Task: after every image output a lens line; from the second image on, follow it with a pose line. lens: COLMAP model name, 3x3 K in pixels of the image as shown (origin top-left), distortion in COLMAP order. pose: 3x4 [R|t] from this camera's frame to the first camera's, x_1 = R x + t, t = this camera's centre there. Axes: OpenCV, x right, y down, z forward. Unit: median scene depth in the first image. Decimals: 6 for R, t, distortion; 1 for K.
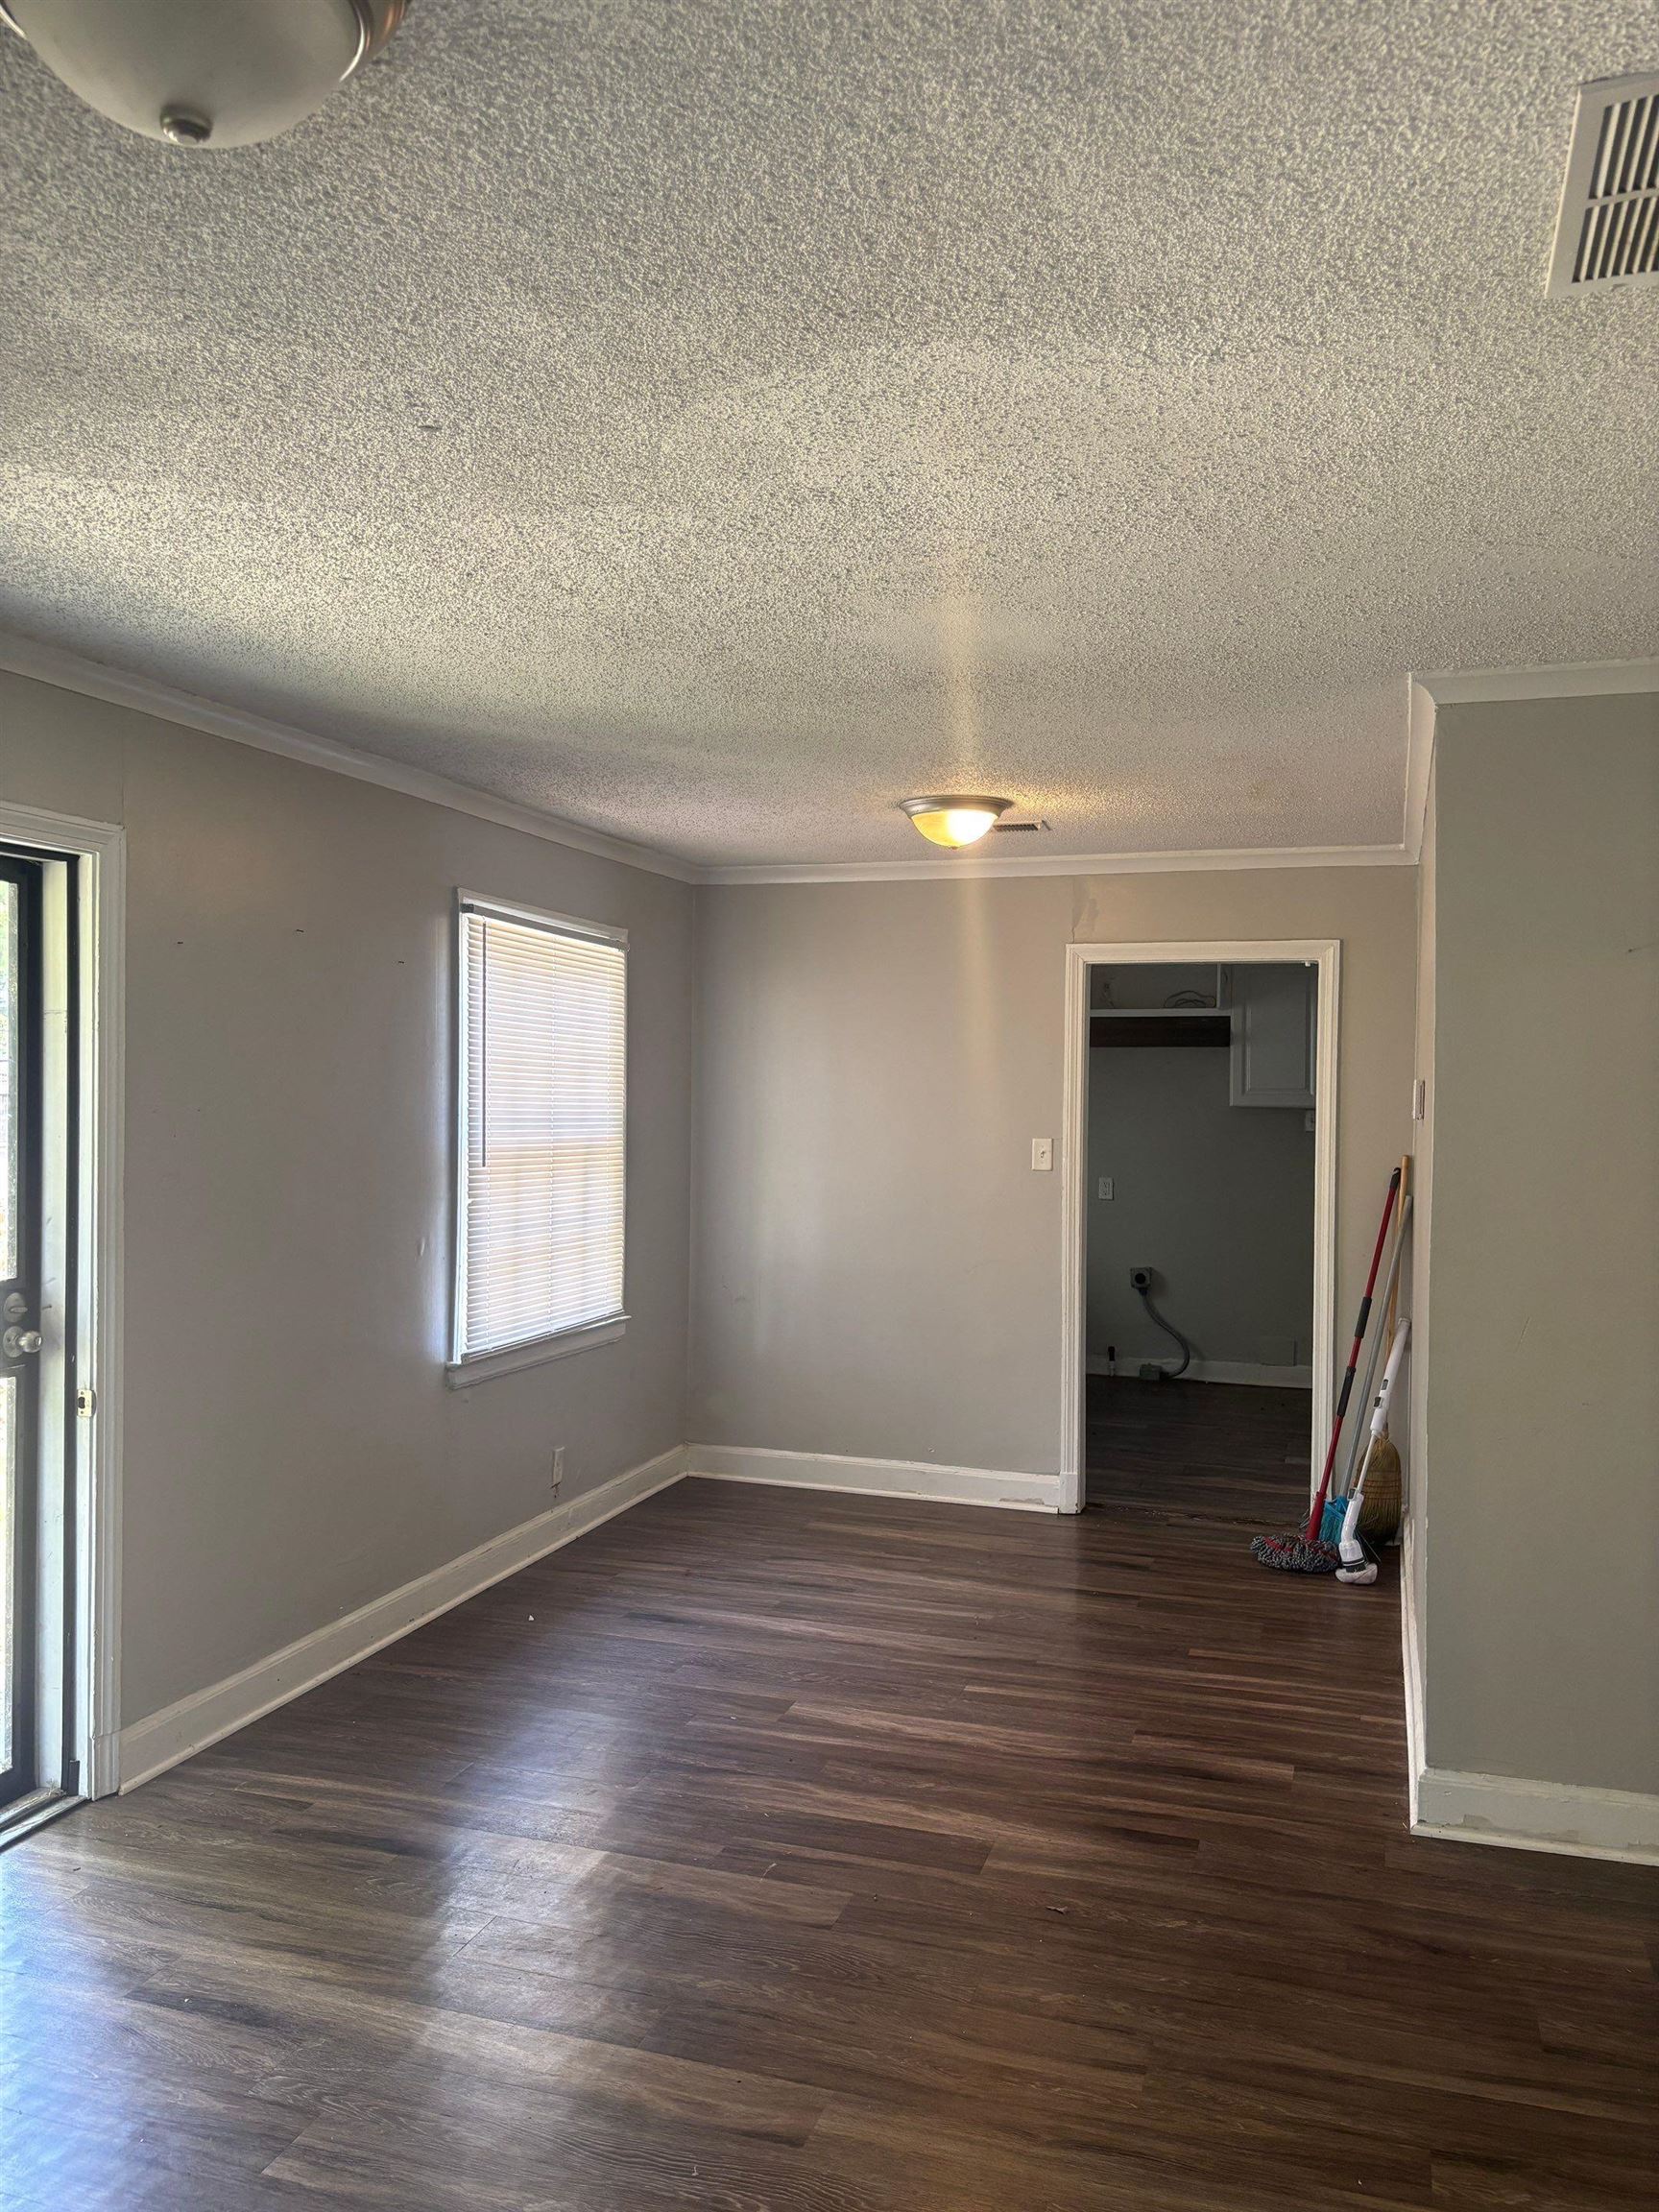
lens RADIAL K [[1695.2, 0, 831.2], [0, 1695.2, 1100.7], [0, 0, 1]] dist [0.027981, -0.026074]
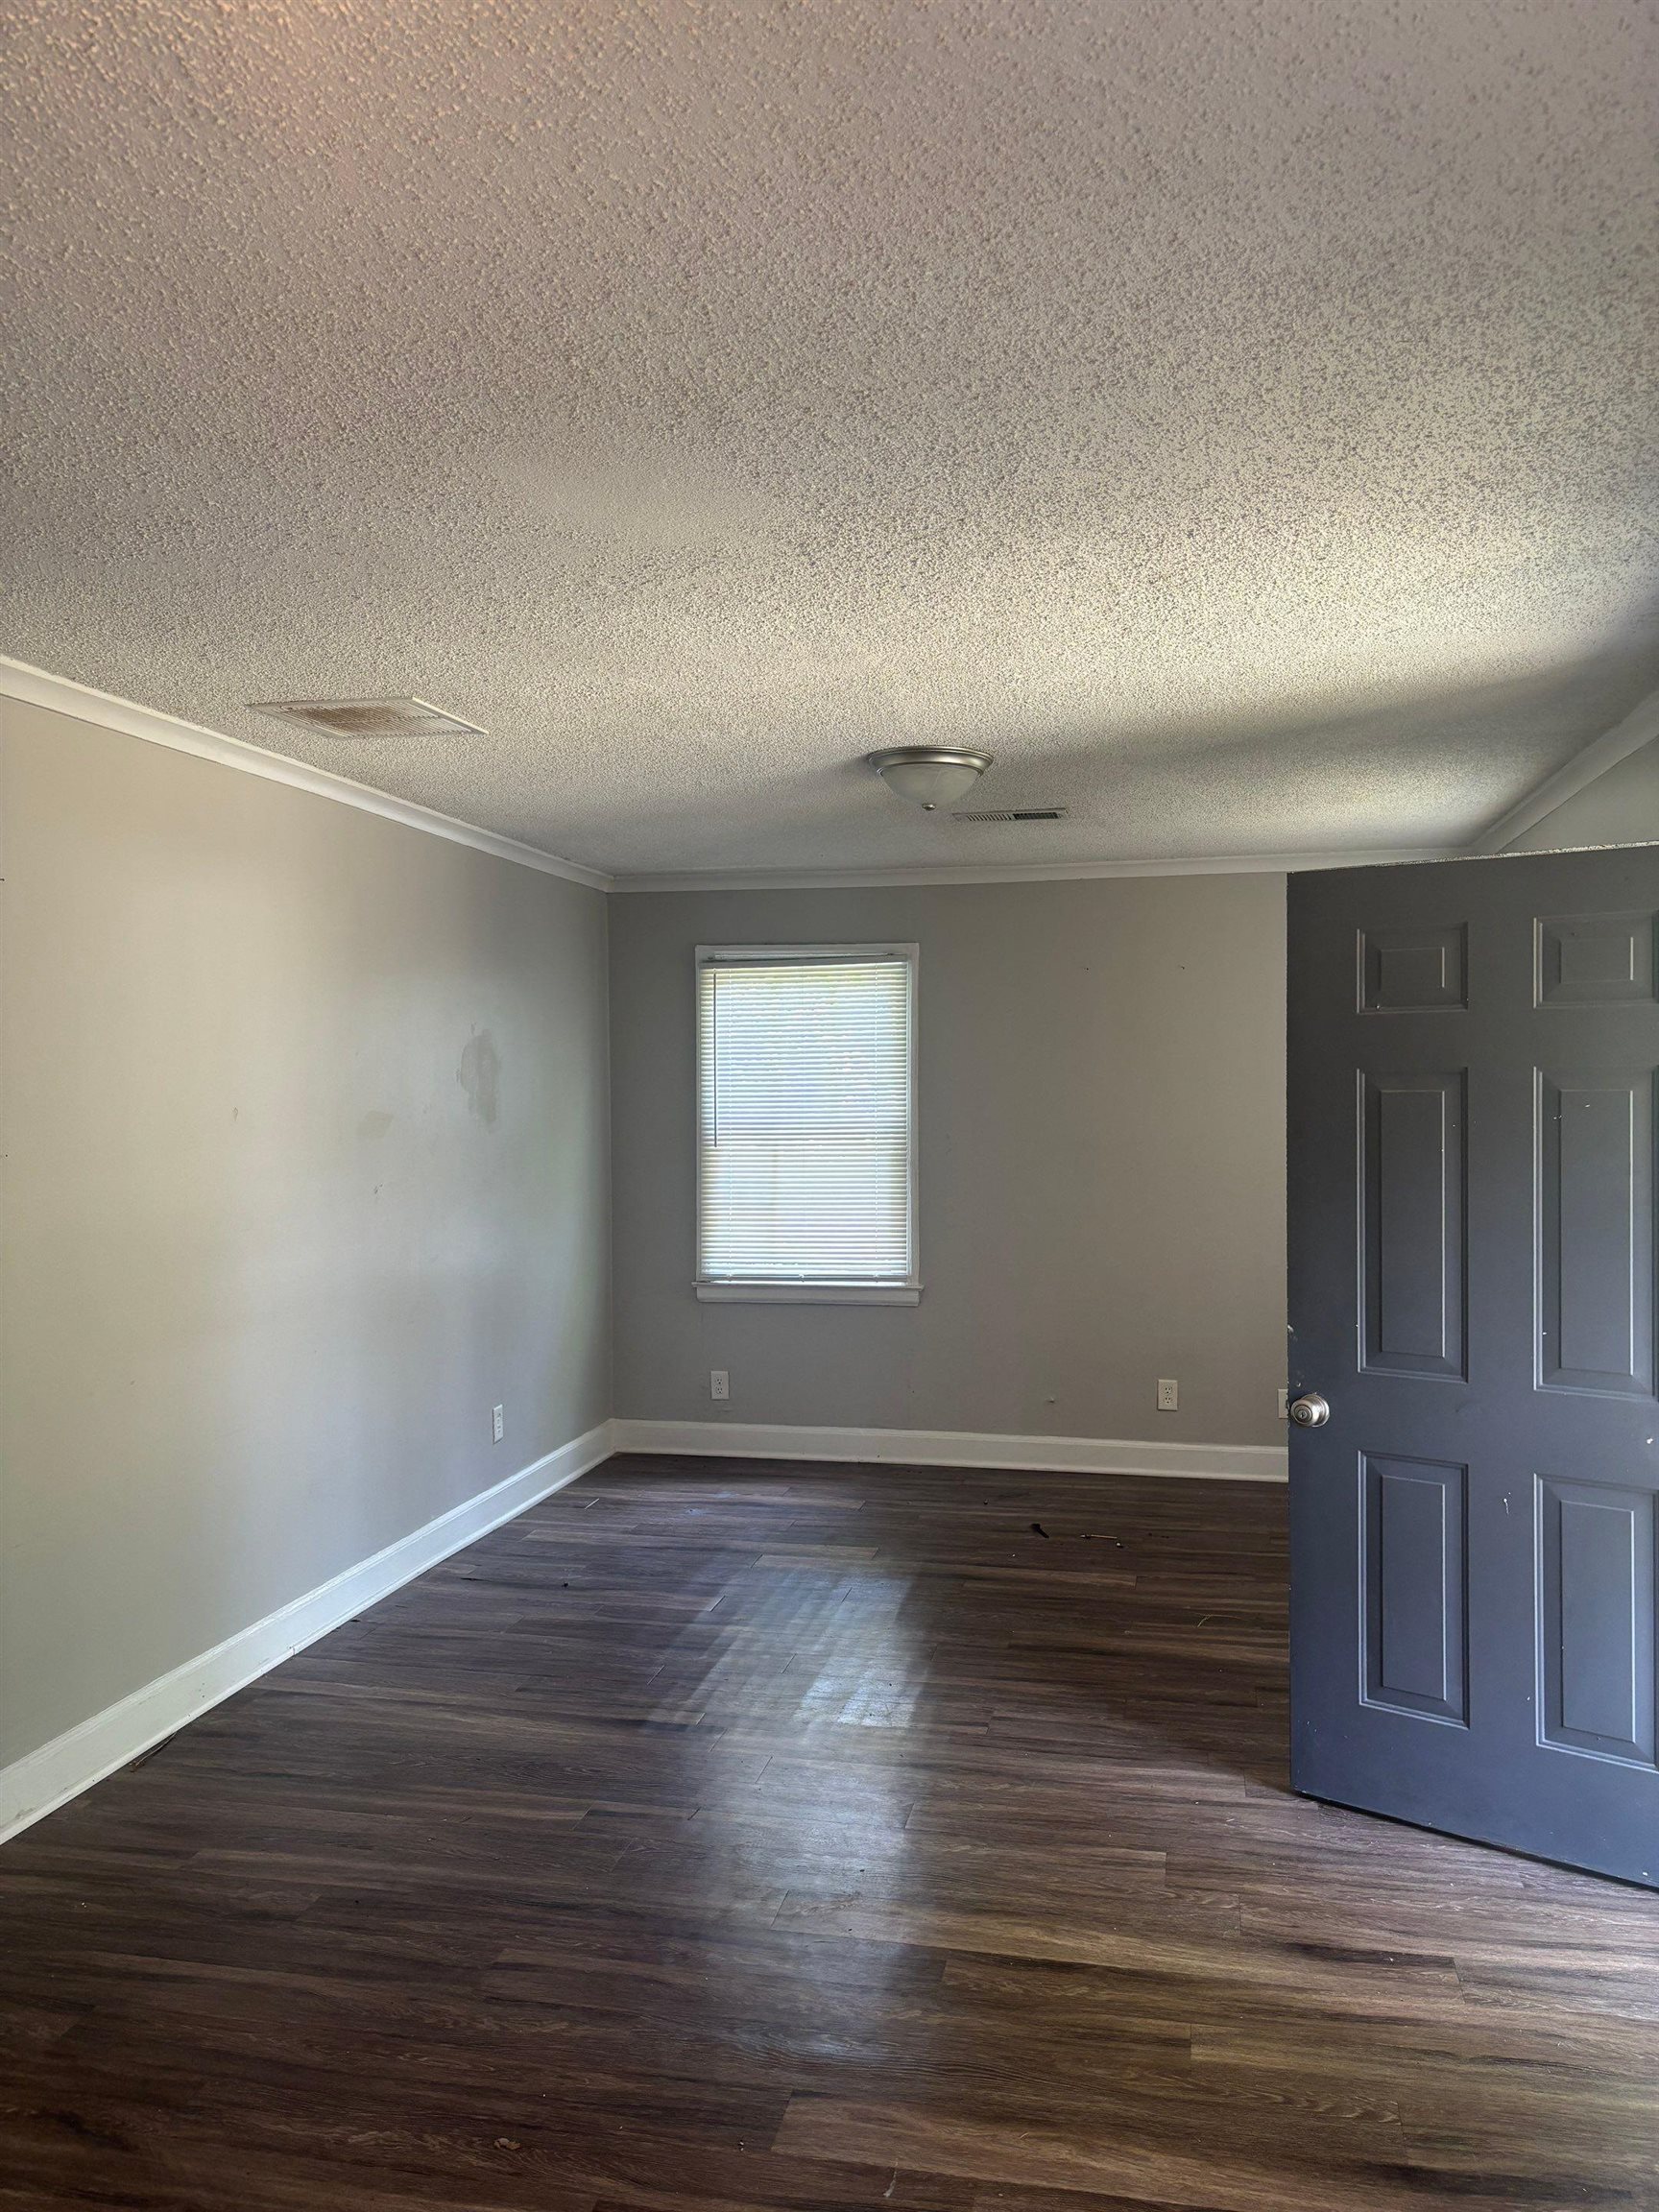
lens RADIAL K [[1695.2, 0, 833.0], [0, 1695.2, 1099.3], [0, 0, 1]] dist [0.027981, -0.026074]
pose [[-0.994779, -0.005645, -0.101892, 0.073258], [-0.008733, 0.999515, 0.029879, -0.031222], [0.101674, 0.030613, -0.994347, 1.945784]]
